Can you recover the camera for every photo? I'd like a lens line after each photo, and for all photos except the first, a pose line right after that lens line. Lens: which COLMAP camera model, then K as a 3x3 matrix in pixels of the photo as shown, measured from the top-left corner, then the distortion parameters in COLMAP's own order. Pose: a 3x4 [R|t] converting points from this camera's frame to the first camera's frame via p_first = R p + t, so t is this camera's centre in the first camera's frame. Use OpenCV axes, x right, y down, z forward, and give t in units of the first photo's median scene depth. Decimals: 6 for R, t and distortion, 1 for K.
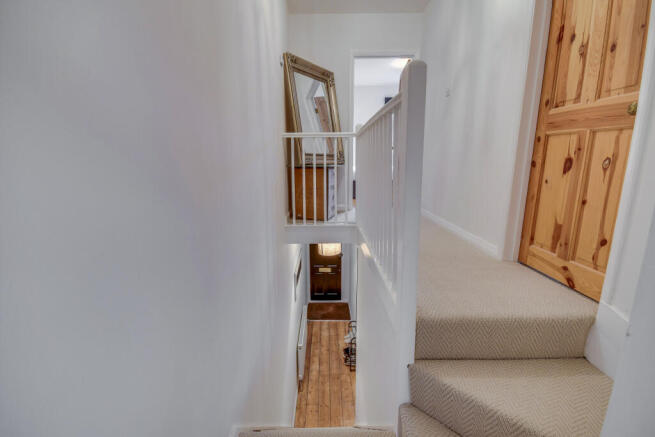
lens RADIAL K [[291.0, 0, 327.5], [0, 291.0, 218.5], [0, 0, 1]] dist [0.001040, 0.000022]
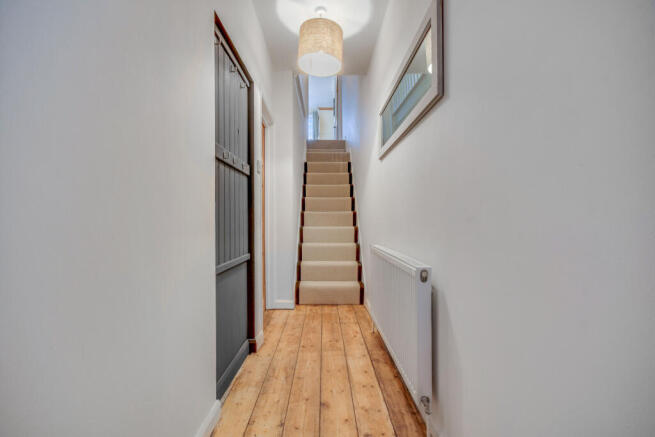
lens RADIAL K [[291.0, 0, 327.5], [0, 291.0, 218.5], [0, 0, 1]] dist [0.001040, 0.000022]
pose [[-0.999917, 0.007592, -0.010455, 0.000913], [0.005463, 0.981702, 0.190343, 0.252001], [0.011709, 0.190270, -0.981662, 1.387014]]
